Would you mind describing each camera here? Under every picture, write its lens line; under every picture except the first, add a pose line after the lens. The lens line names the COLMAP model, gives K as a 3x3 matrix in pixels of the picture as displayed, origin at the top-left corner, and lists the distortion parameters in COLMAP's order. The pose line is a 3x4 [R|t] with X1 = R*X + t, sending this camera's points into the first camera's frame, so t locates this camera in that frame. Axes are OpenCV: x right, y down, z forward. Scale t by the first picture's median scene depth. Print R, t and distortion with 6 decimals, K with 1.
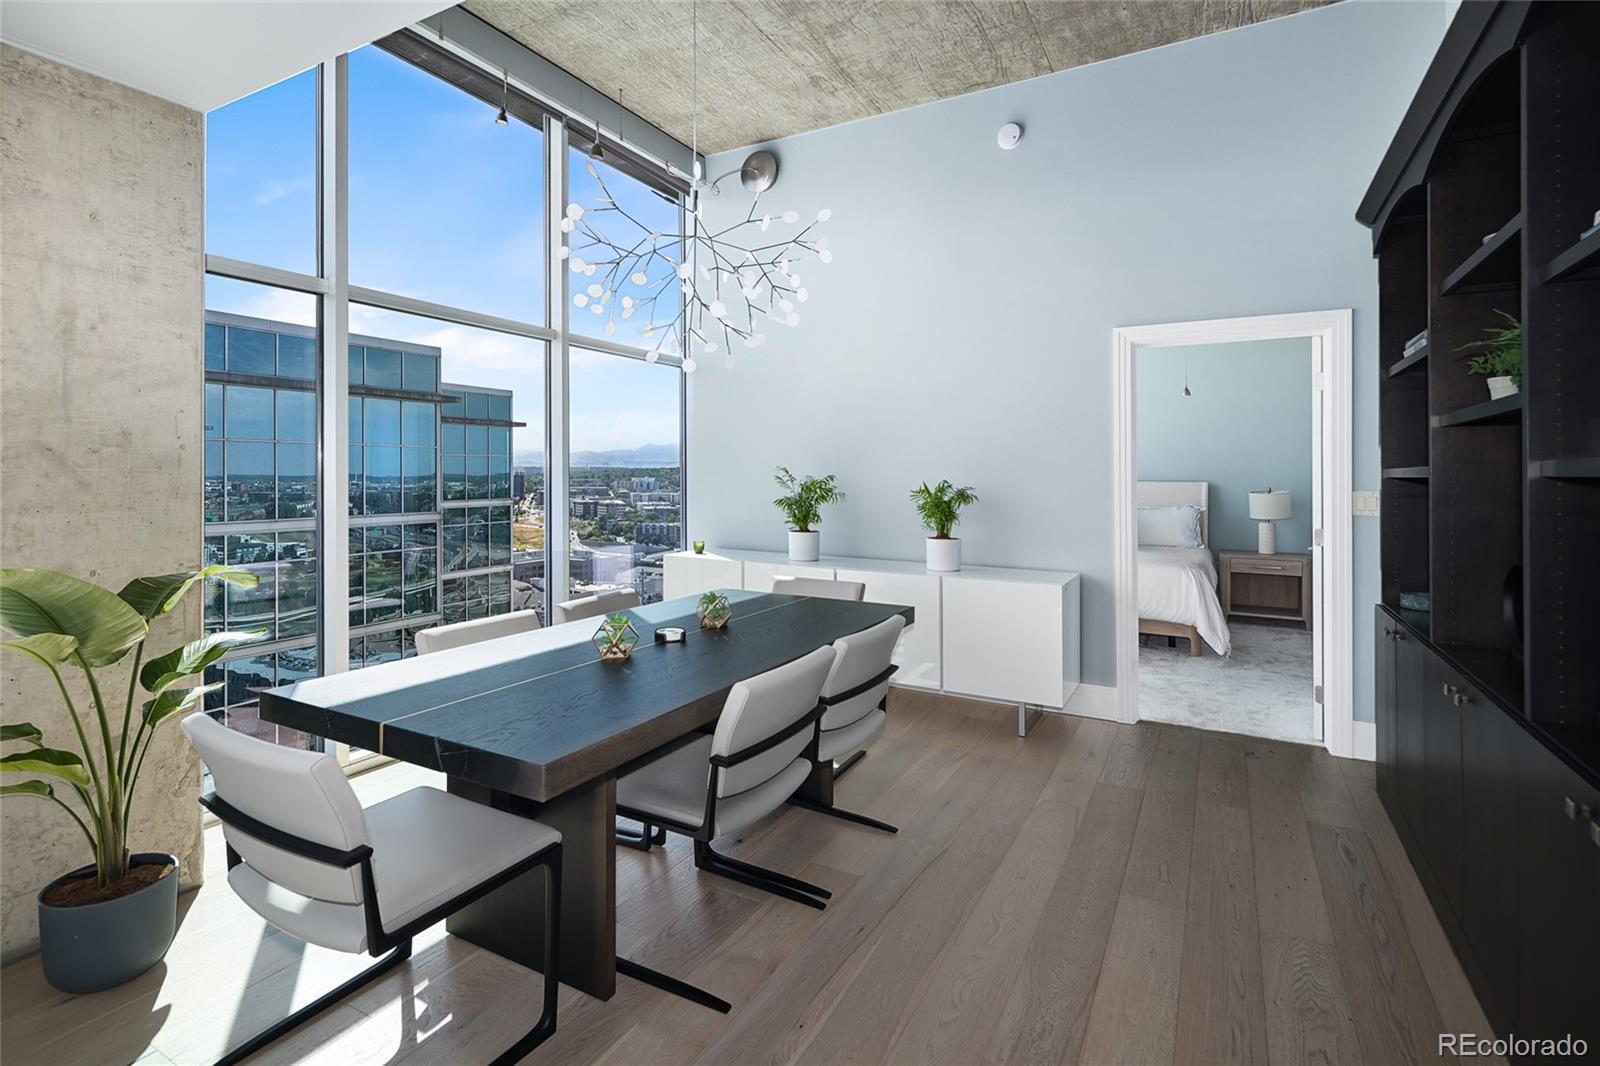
lens RADIAL K [[772.7, 0, 778.2], [0, 772.7, 472.9], [0, 0, 1]] dist [0.005150, -0.004117]
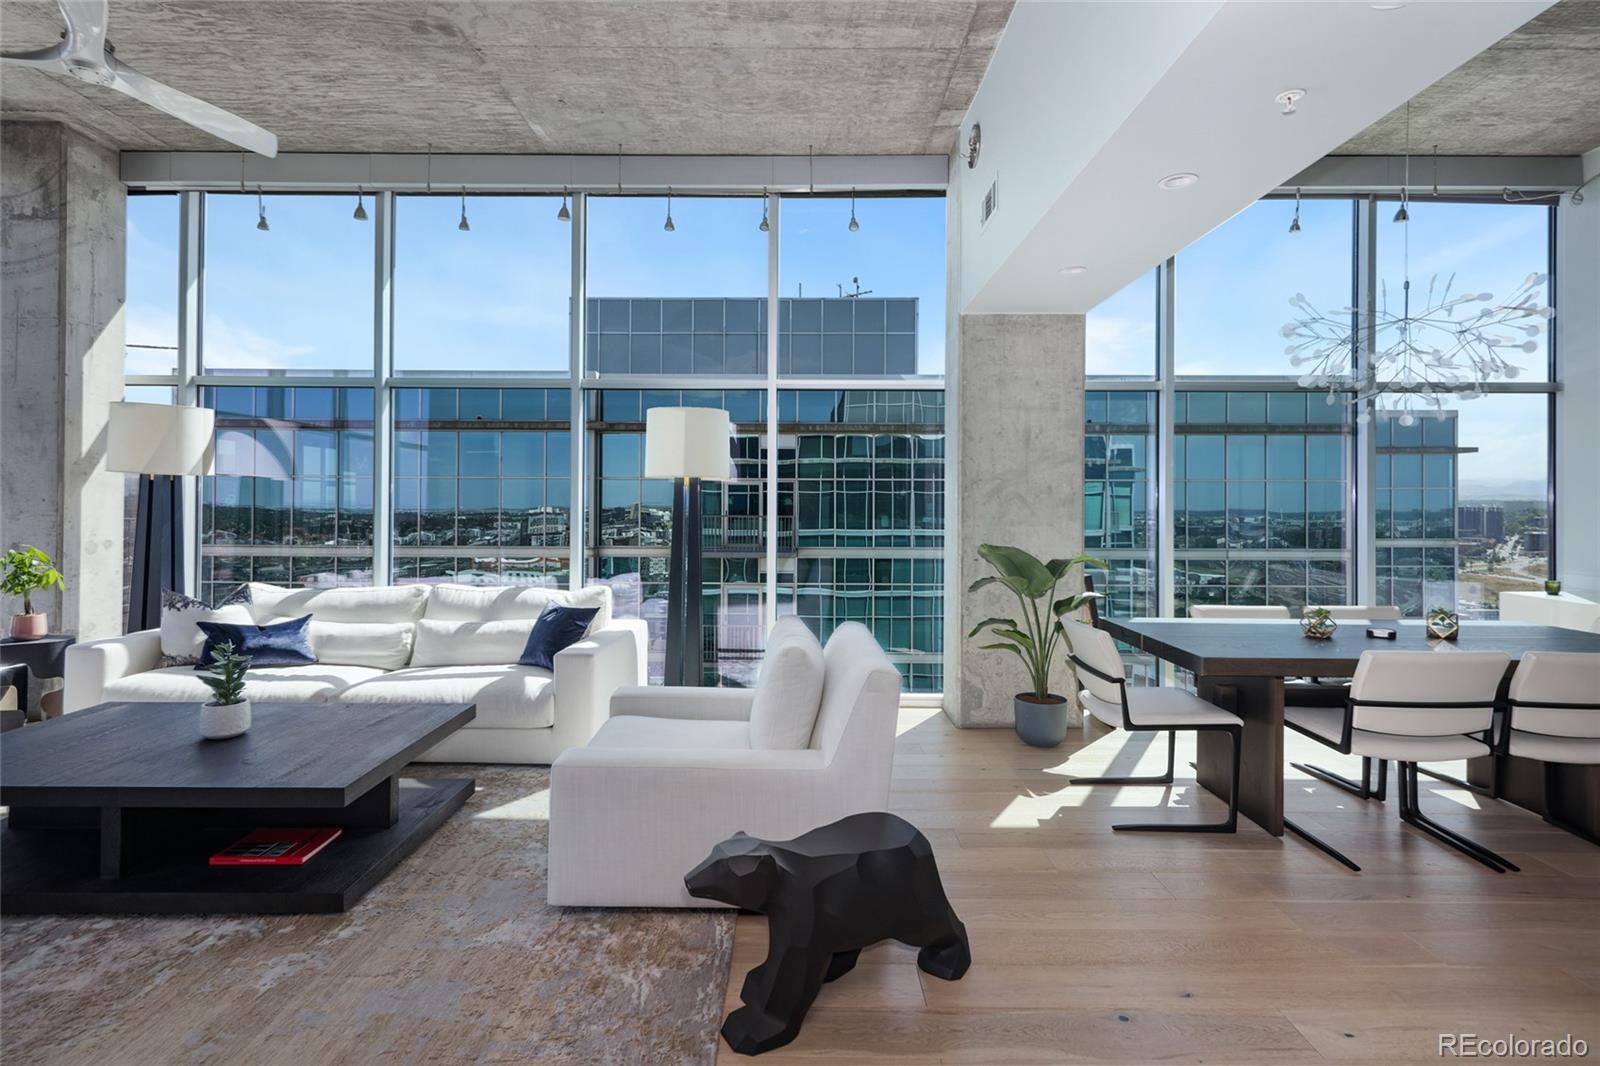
lens RADIAL K [[772.7, 0, 787.1], [0, 772.7, 516.3], [0, 0, 1]] dist [0.005150, -0.004117]
pose [[0.480921, 0.012806, -0.876670, 0.598111], [-0.002813, 0.999911, 0.013063, -0.000493], [0.876759, -0.003816, 0.480914, -0.571091]]
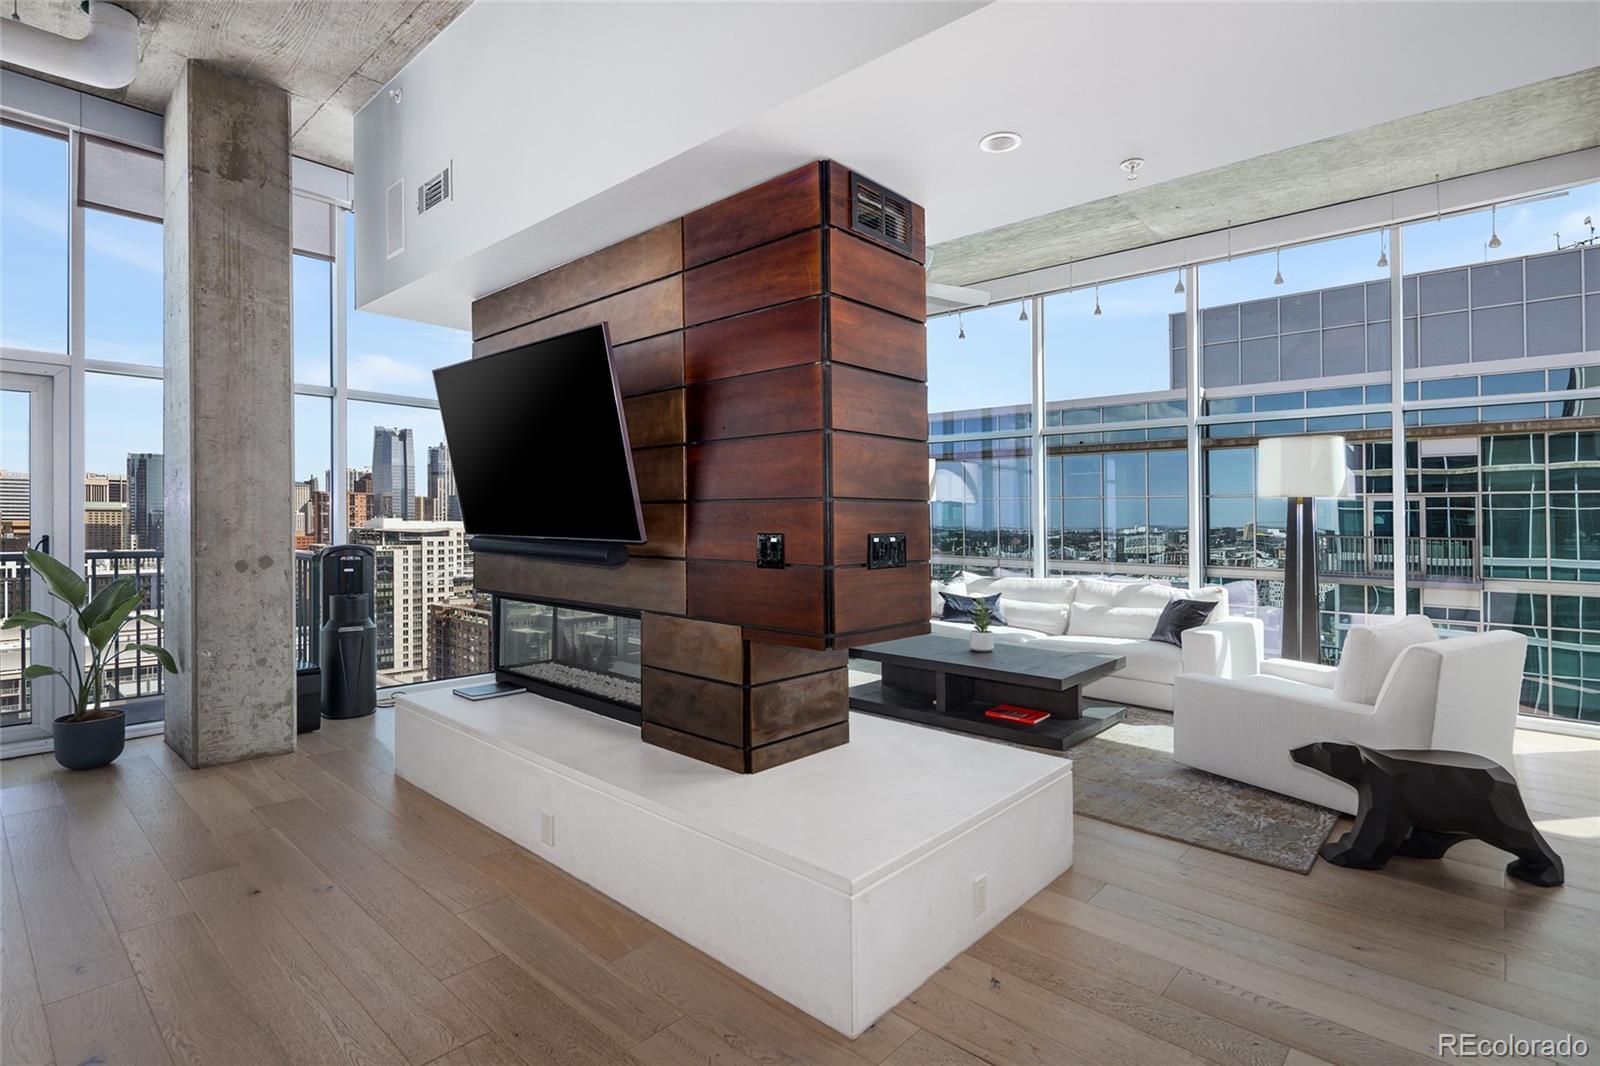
lens RADIAL K [[772.7, 0, 777.6], [0, 772.7, 484.8], [0, 0, 1]] dist [0.005150, -0.004117]
pose [[-0.236472, -0.048639, -0.970420, 1.374318], [-0.009157, 0.998813, -0.047831, 0.016898], [0.971595, -0.002424, -0.236637, -0.820080]]
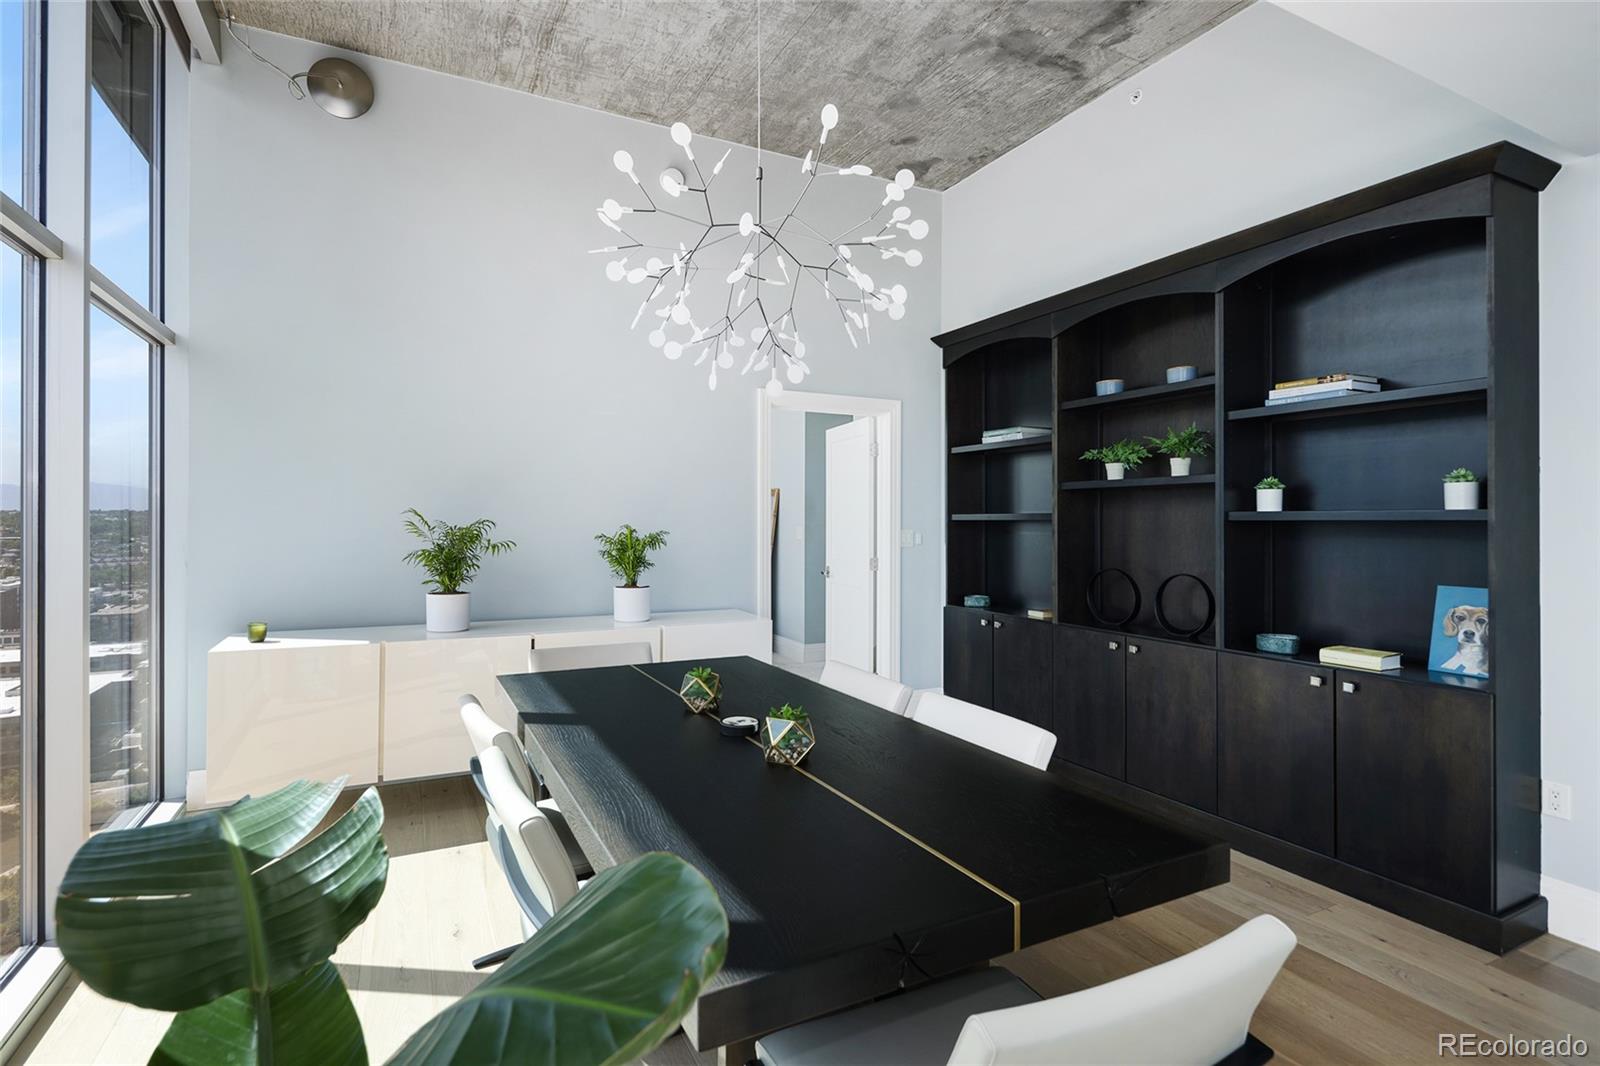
lens RADIAL K [[772.7, 0, 801.1], [0, 772.7, 520.7], [0, 0, 1]] dist [0.005150, -0.004117]
pose [[0.553773, -0.006215, 0.832645, -0.476980], [0.001013, 0.999976, 0.006791, -0.001021], [-0.832667, -0.002917, 0.553766, 0.325454]]
